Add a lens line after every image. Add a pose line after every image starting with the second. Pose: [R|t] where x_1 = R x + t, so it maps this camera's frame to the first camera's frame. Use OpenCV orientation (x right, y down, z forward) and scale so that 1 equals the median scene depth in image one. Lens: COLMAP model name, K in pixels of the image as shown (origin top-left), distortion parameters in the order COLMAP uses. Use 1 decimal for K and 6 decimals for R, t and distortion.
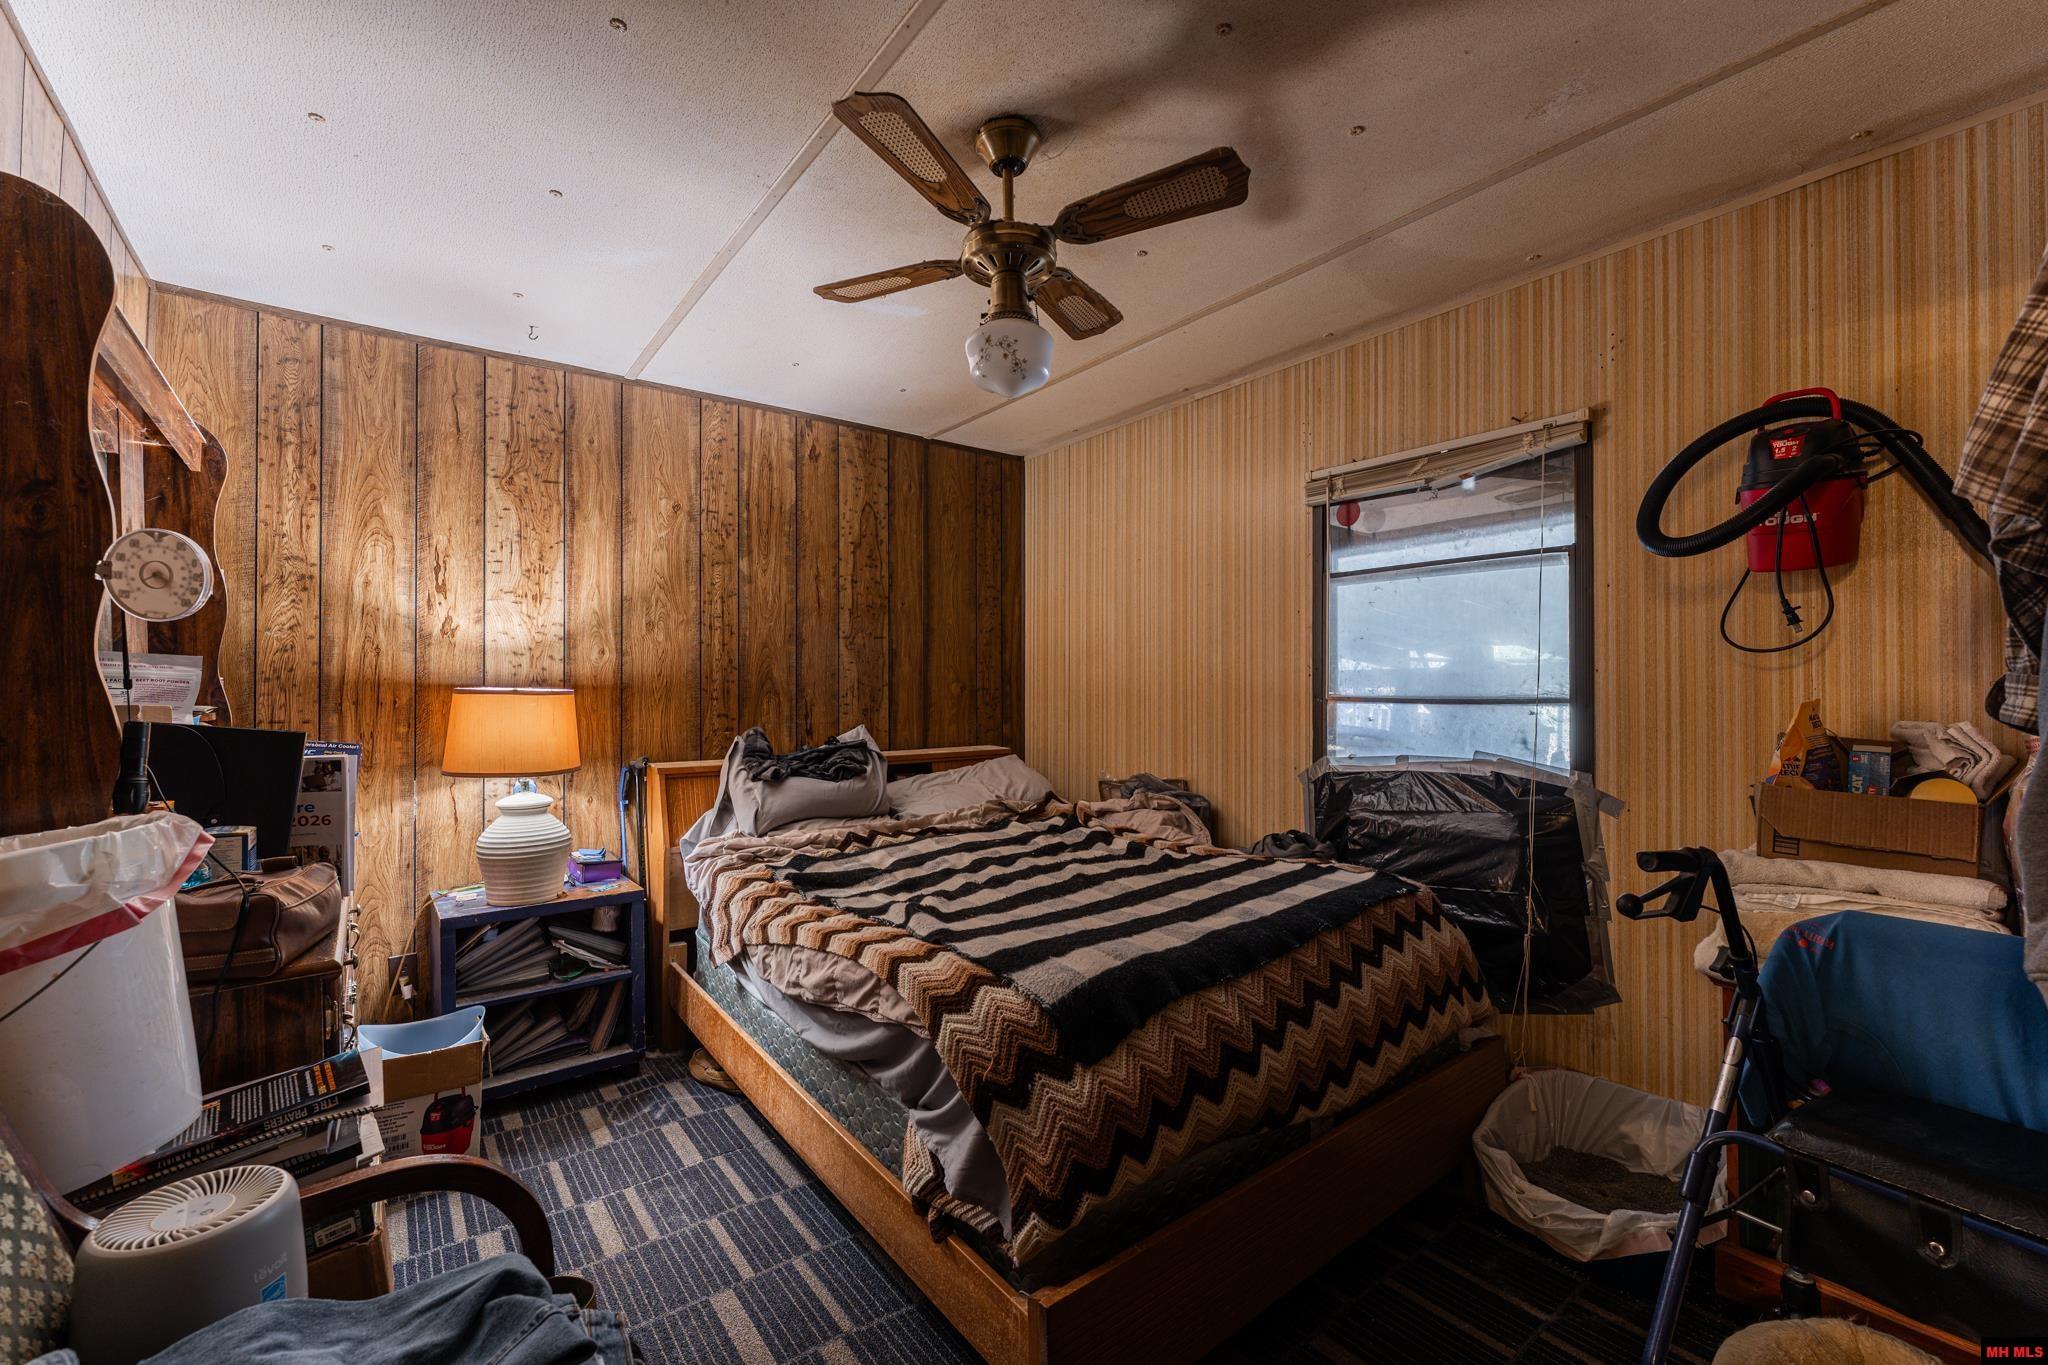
lens RADIAL K [[820.7, 0, 1014.5], [0, 820.7, 683.1], [0, 0, 1]] dist [-0.001363, -0.000350]
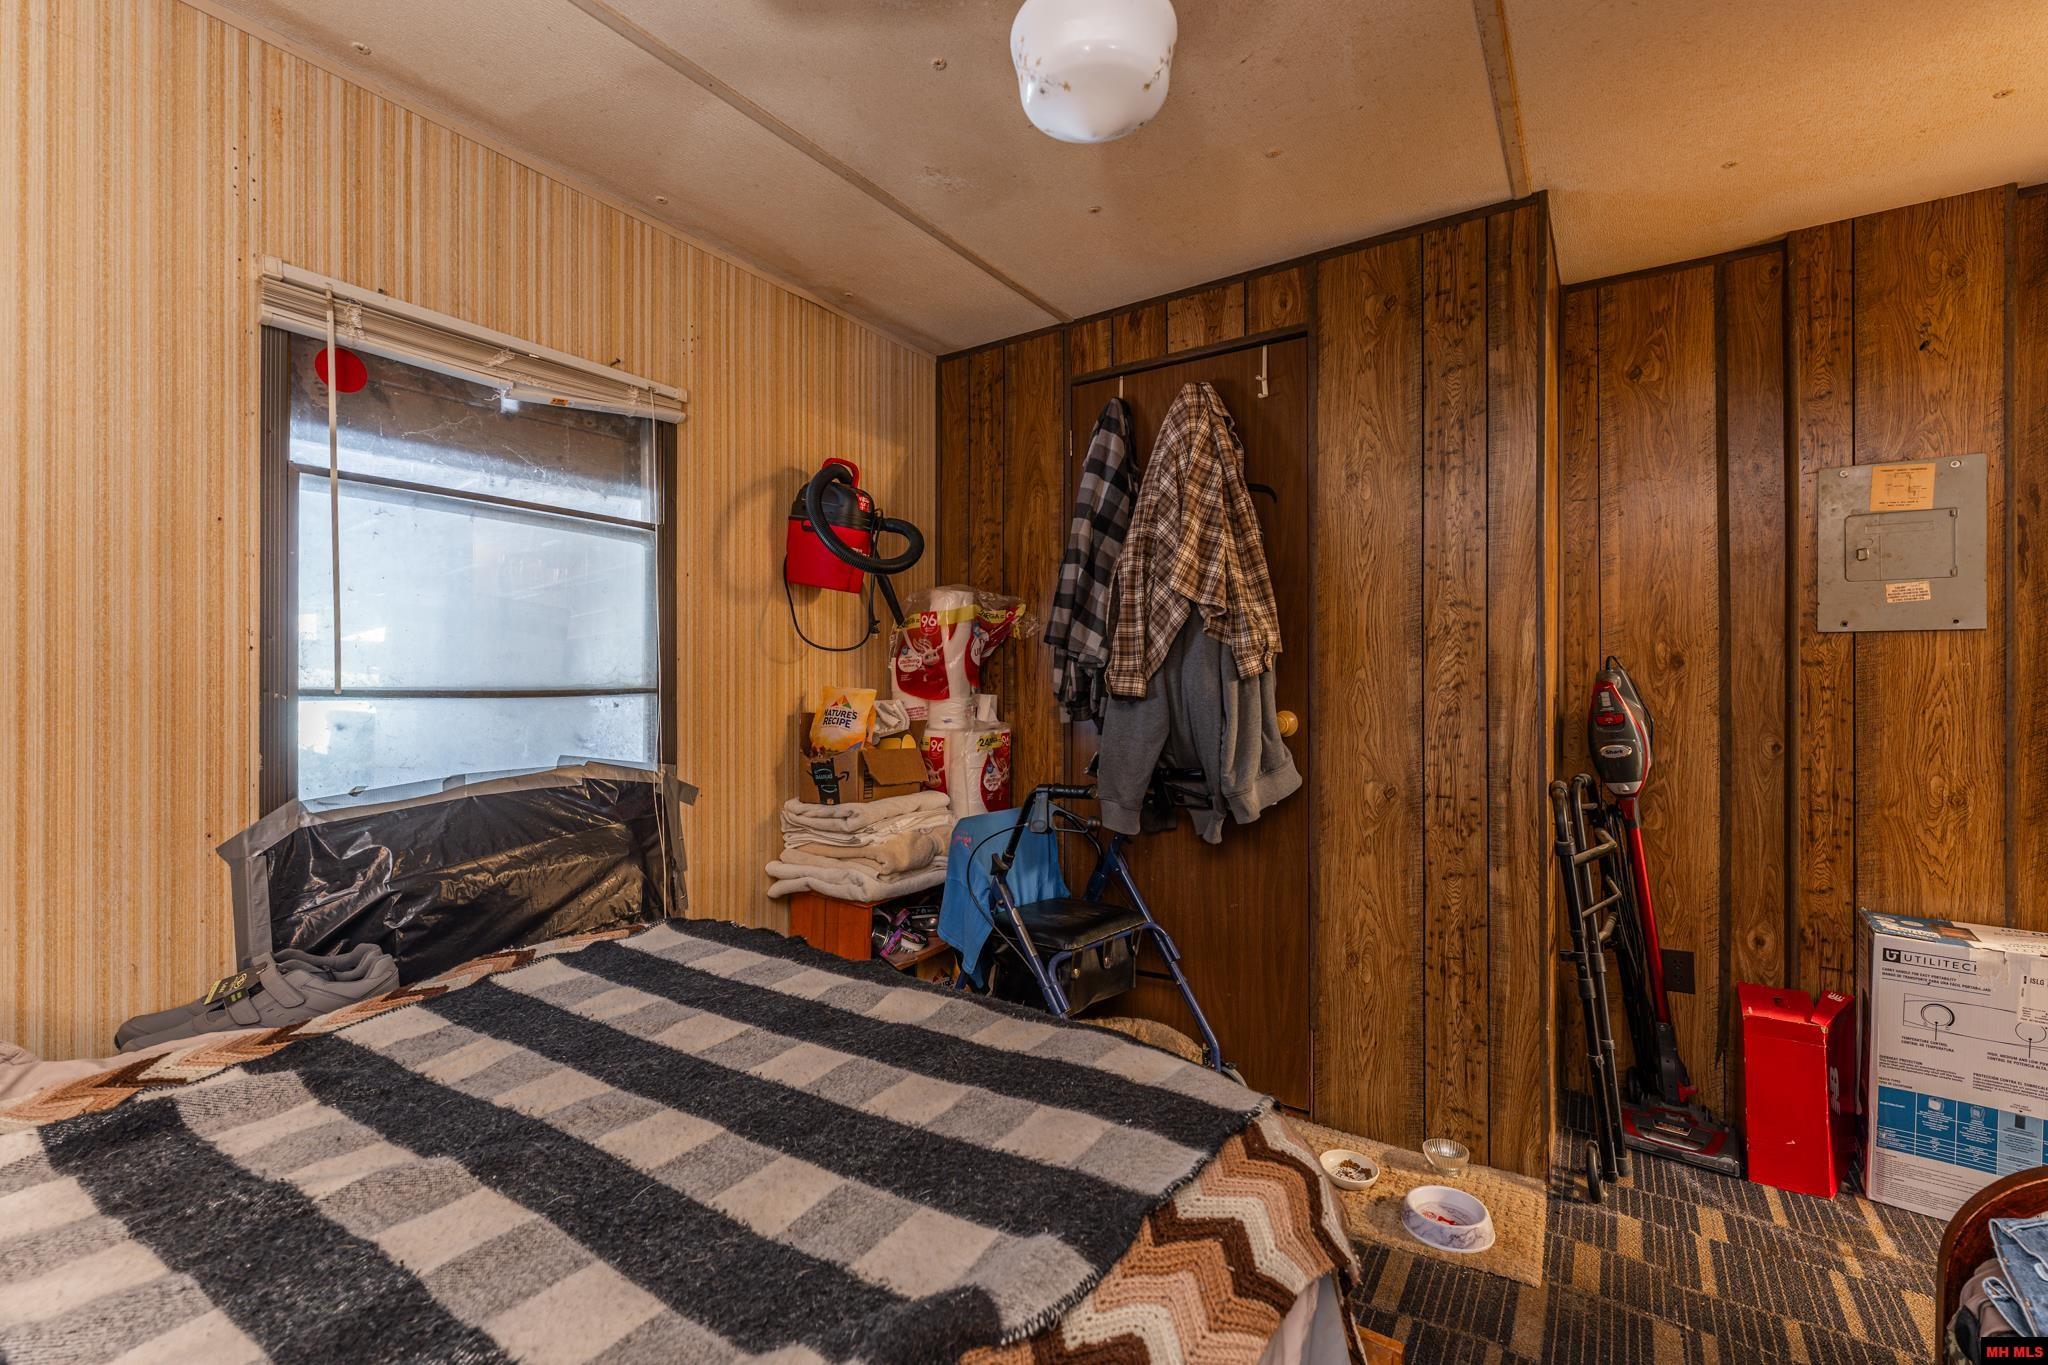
lens RADIAL K [[820.7, 0, 1027.1], [0, 820.7, 686.2], [0, 0, 1]] dist [-0.001363, -0.000350]
pose [[-0.283957, 0.003985, 0.958829, -0.341099], [-0.002300, 0.999986, -0.004837, 0.020596], [-0.958834, -0.003578, -0.283944, 0.860623]]
